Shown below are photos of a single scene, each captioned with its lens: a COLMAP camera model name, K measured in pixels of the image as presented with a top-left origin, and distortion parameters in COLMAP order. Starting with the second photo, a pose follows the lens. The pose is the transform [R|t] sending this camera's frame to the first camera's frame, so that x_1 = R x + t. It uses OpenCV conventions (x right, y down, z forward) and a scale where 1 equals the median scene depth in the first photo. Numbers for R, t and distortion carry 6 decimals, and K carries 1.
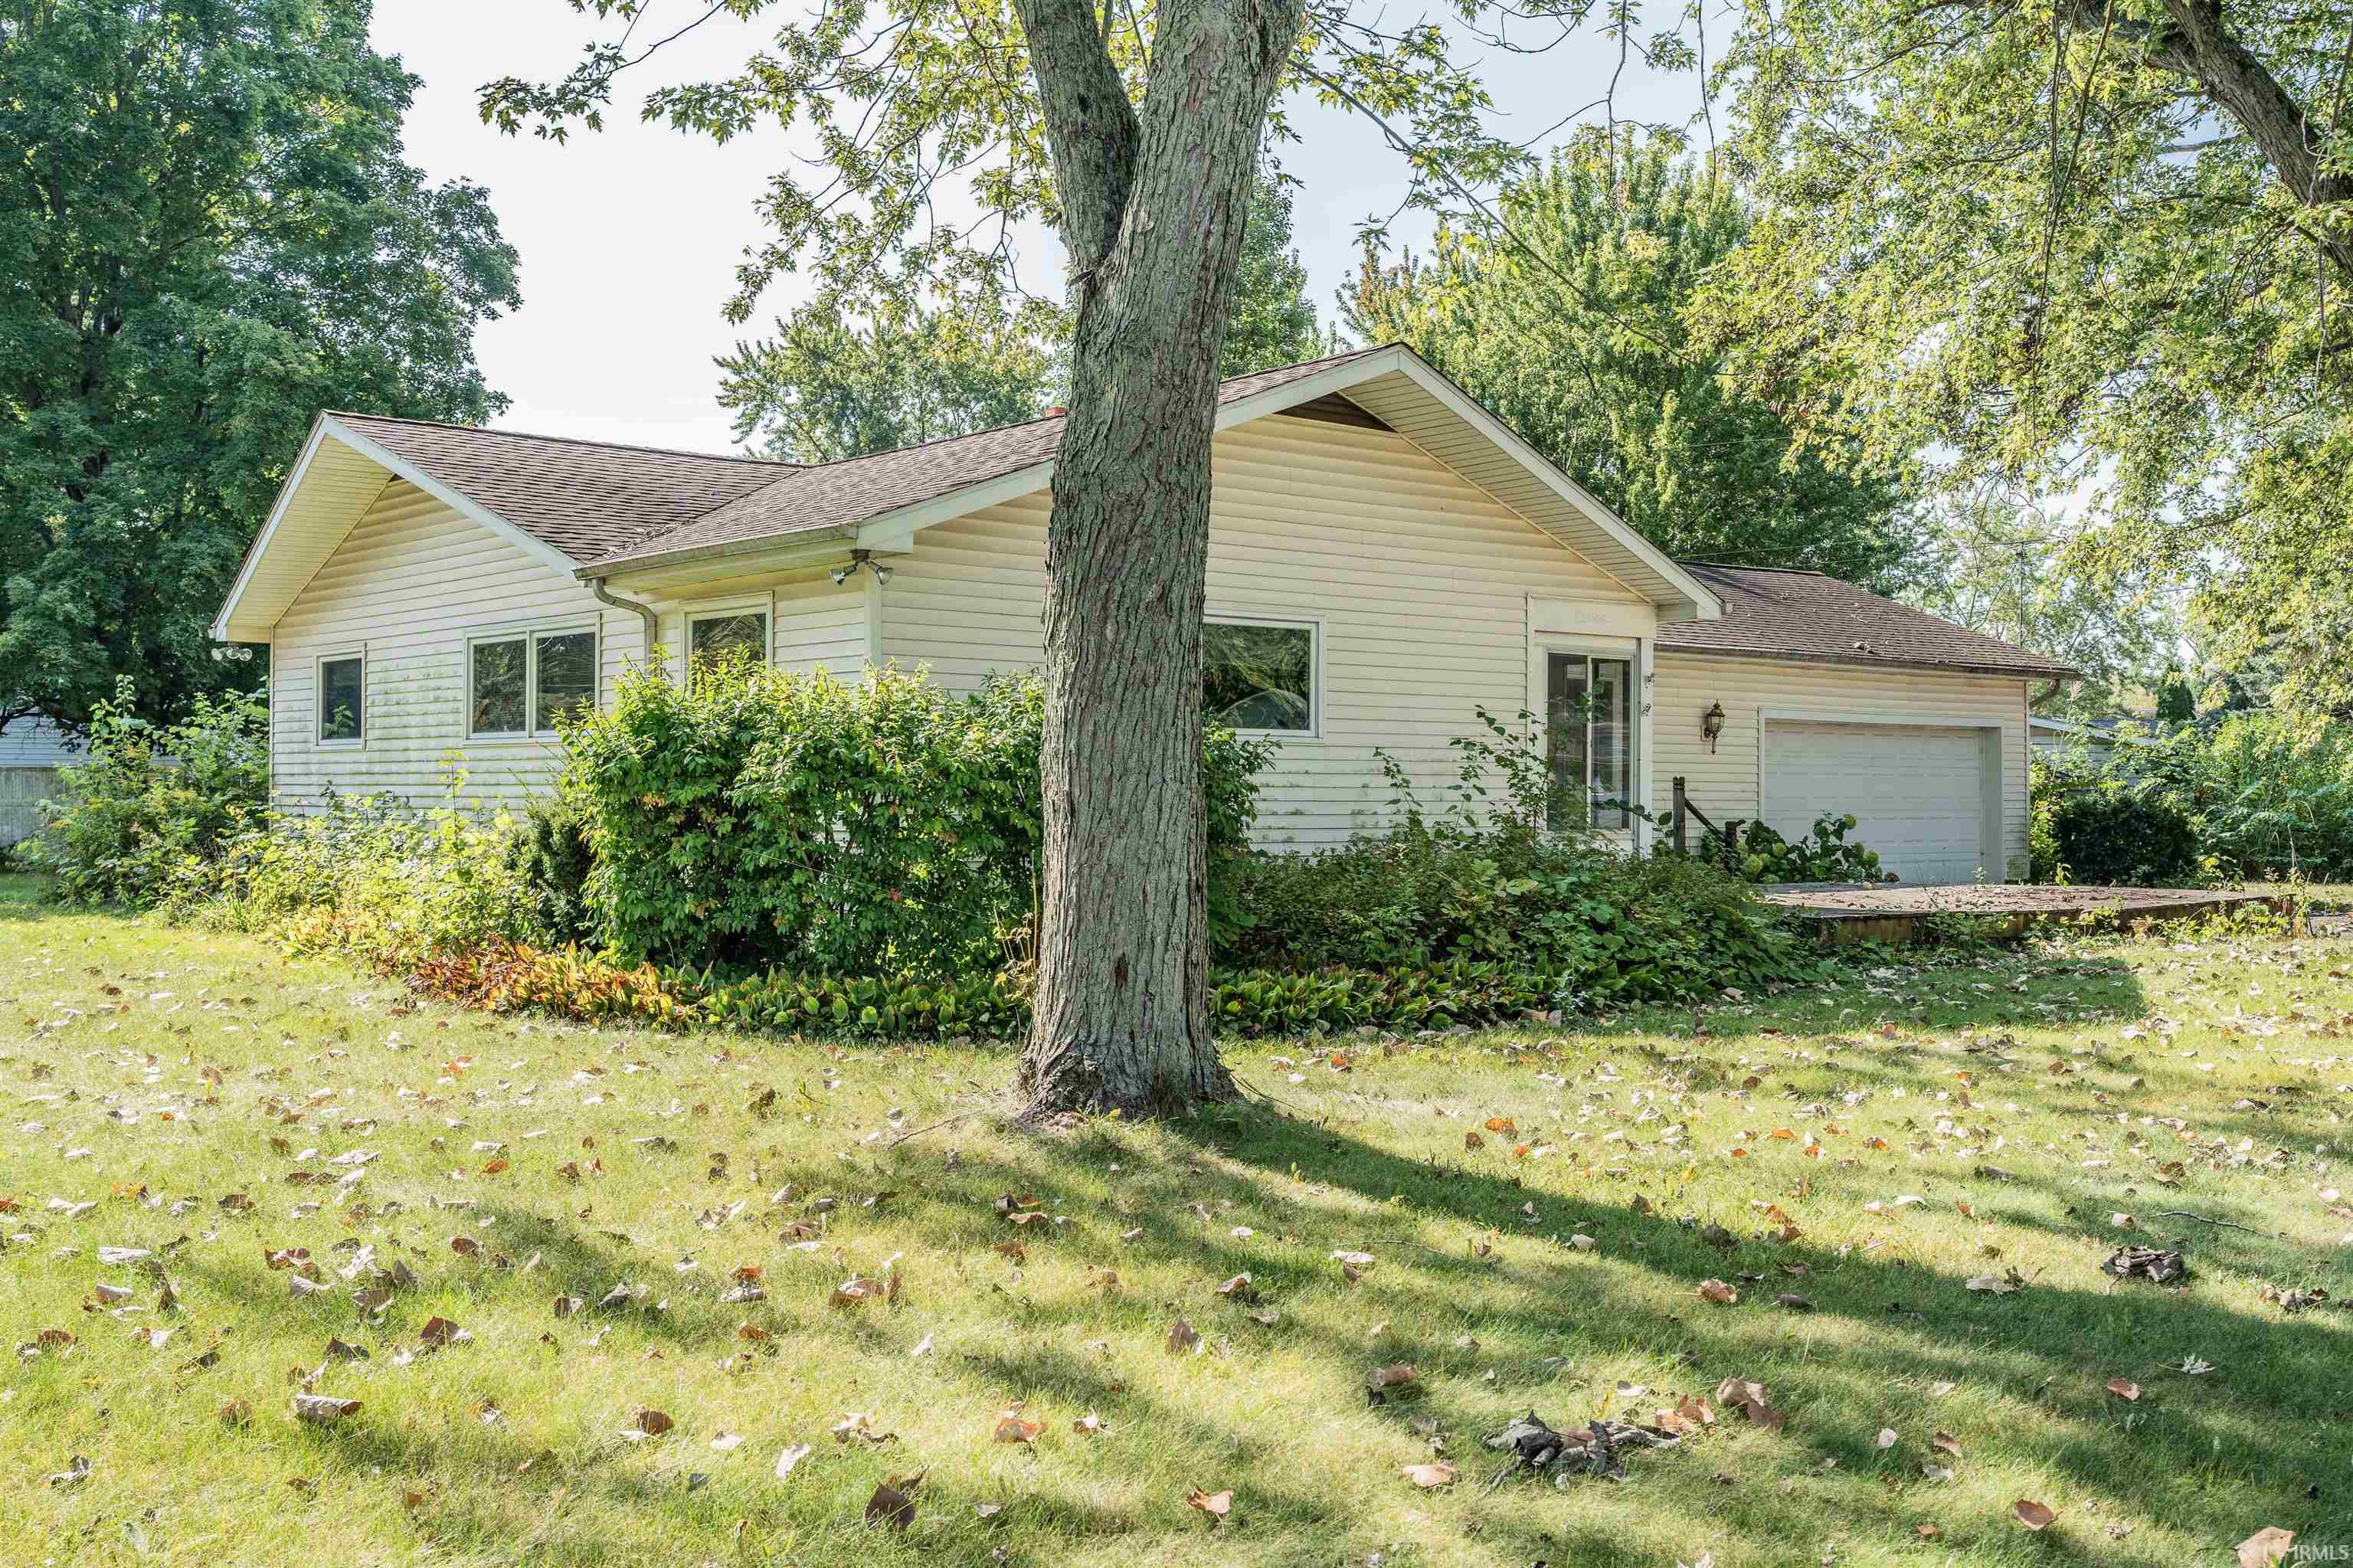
lens RADIAL K [[2339.1, 0, 1176.5], [0, 2339.1, 784.0], [0, 0, 1]] dist [0.075700, -0.000012]
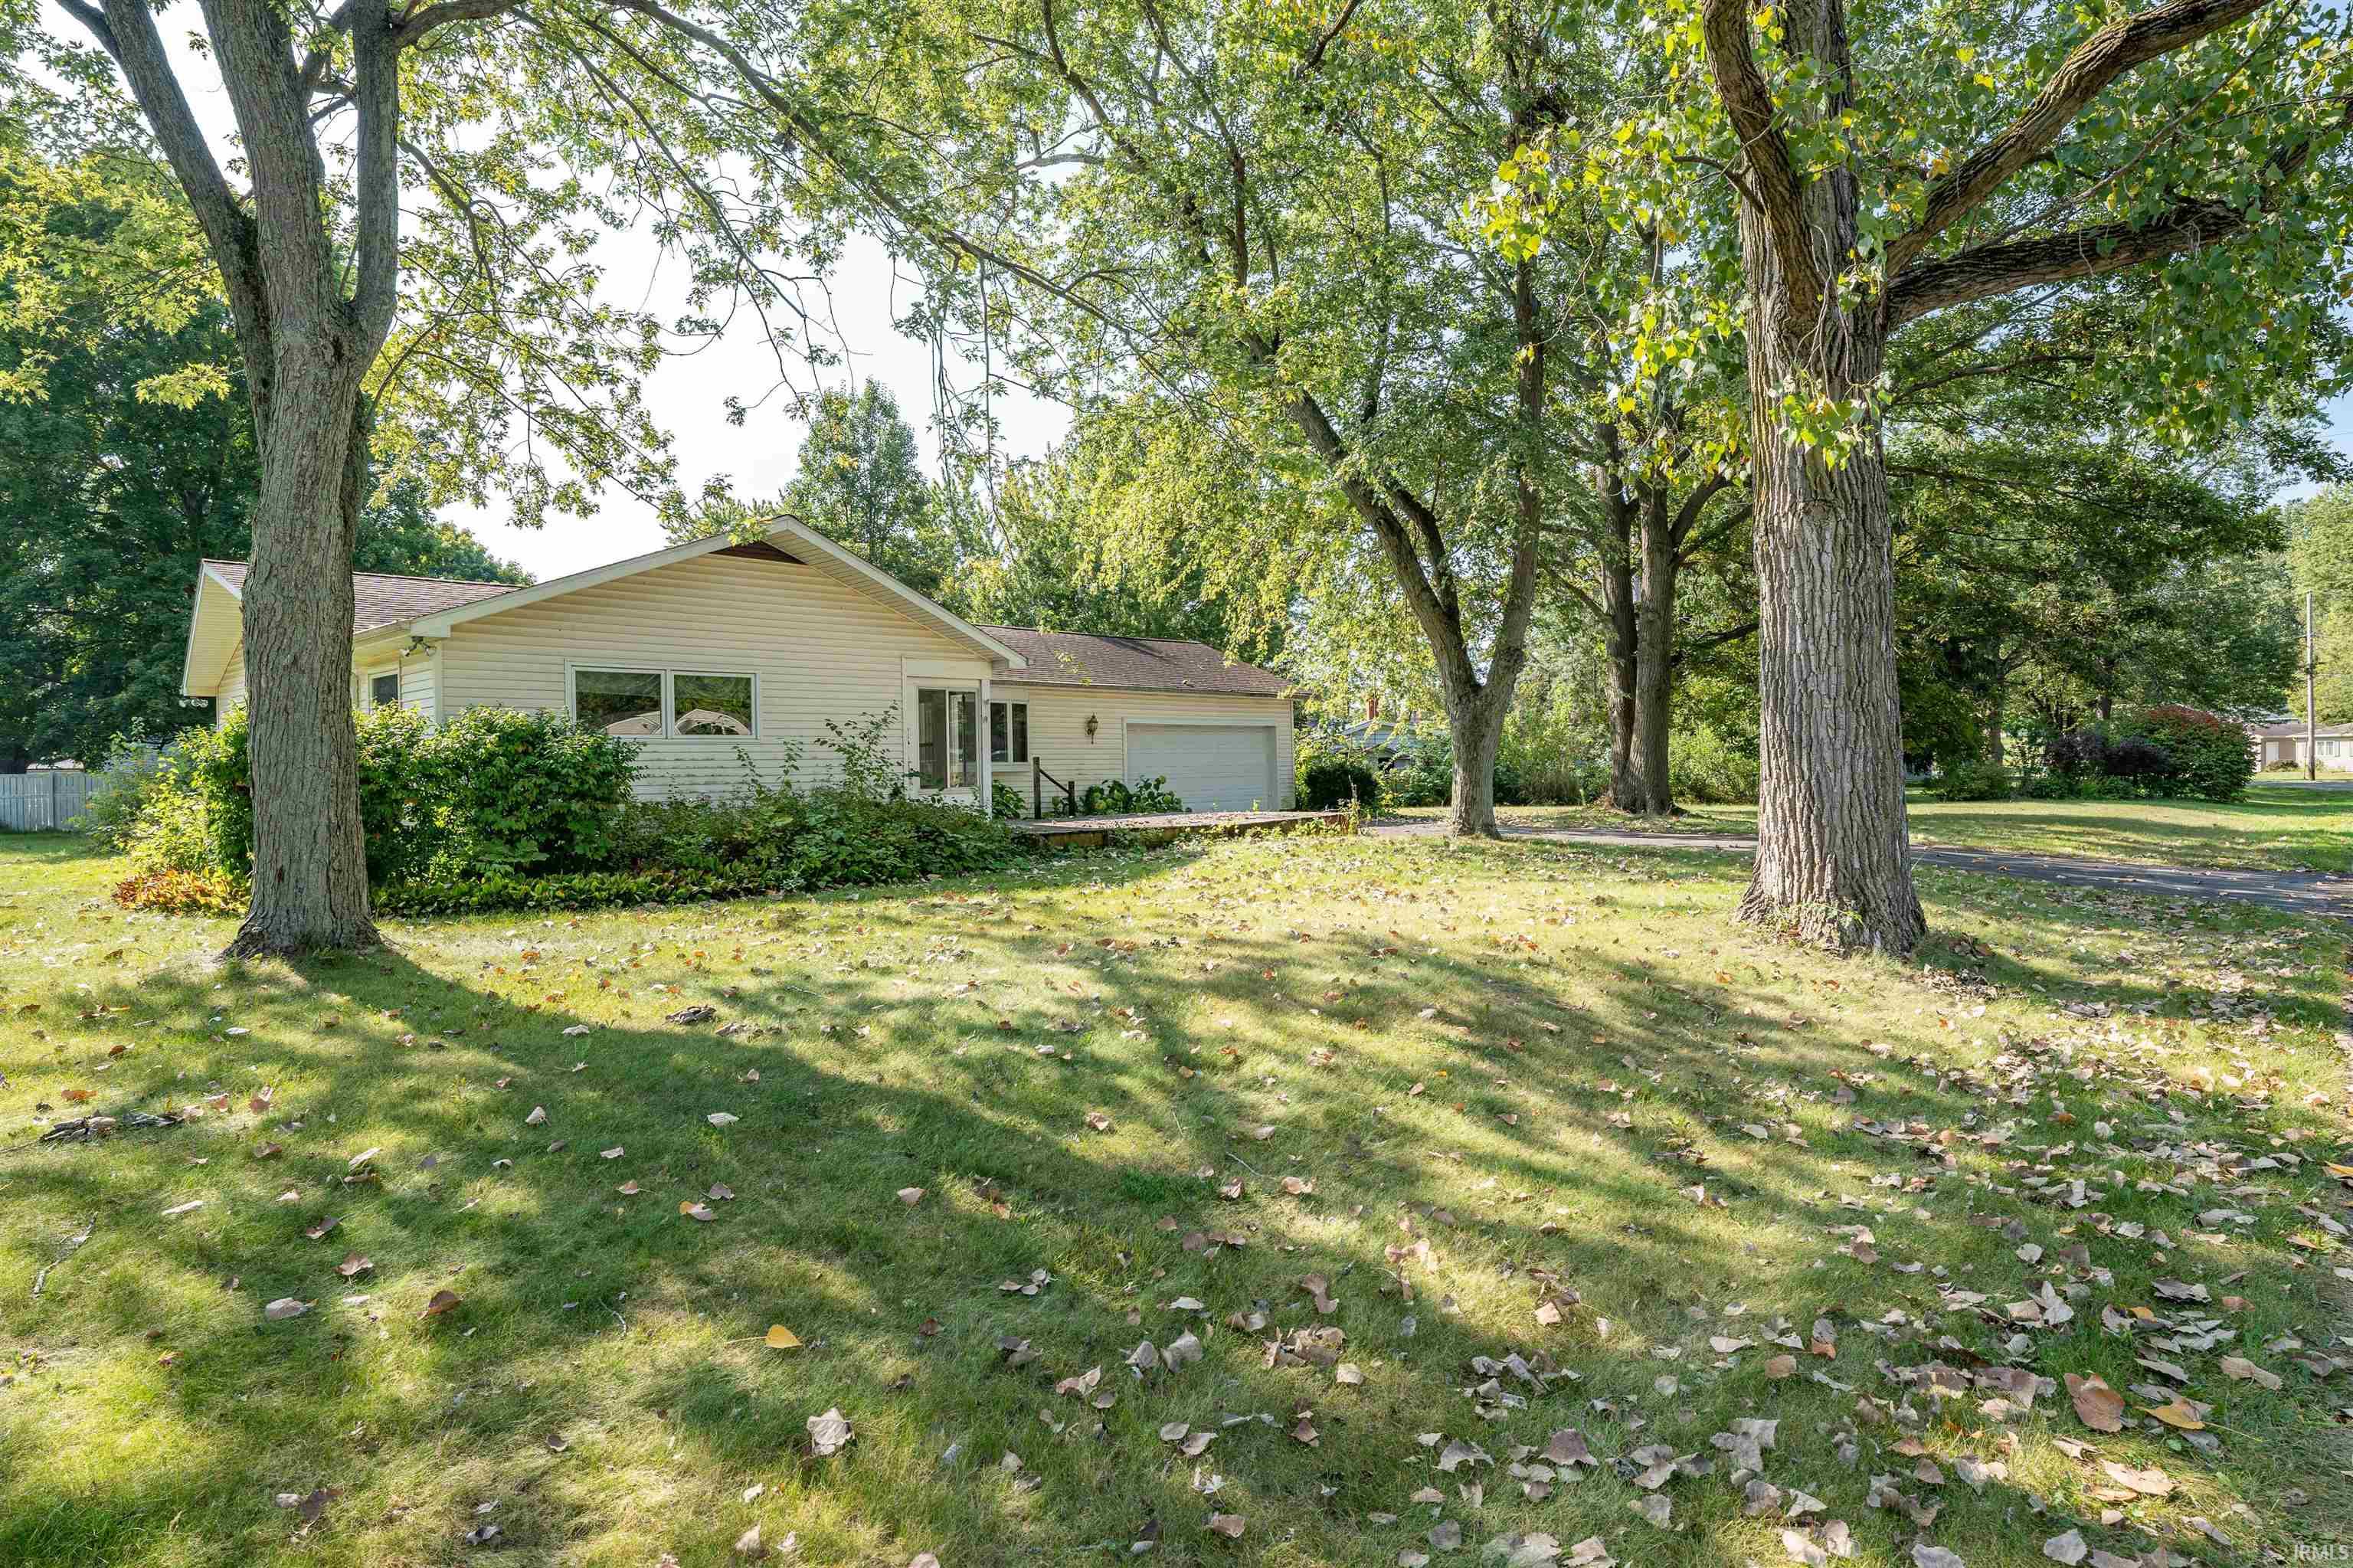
lens RADIAL K [[1335.1, 0, 1176.5], [0, 1335.1, 784.0], [0, 0, 1]] dist [-0.001791, -0.000422]
pose [[0.995029, -0.023709, 0.096720, 0.248055], [0.022327, 0.999633, 0.015347, 0.004868], [-0.097049, -0.013111, 0.995193, -0.028657]]
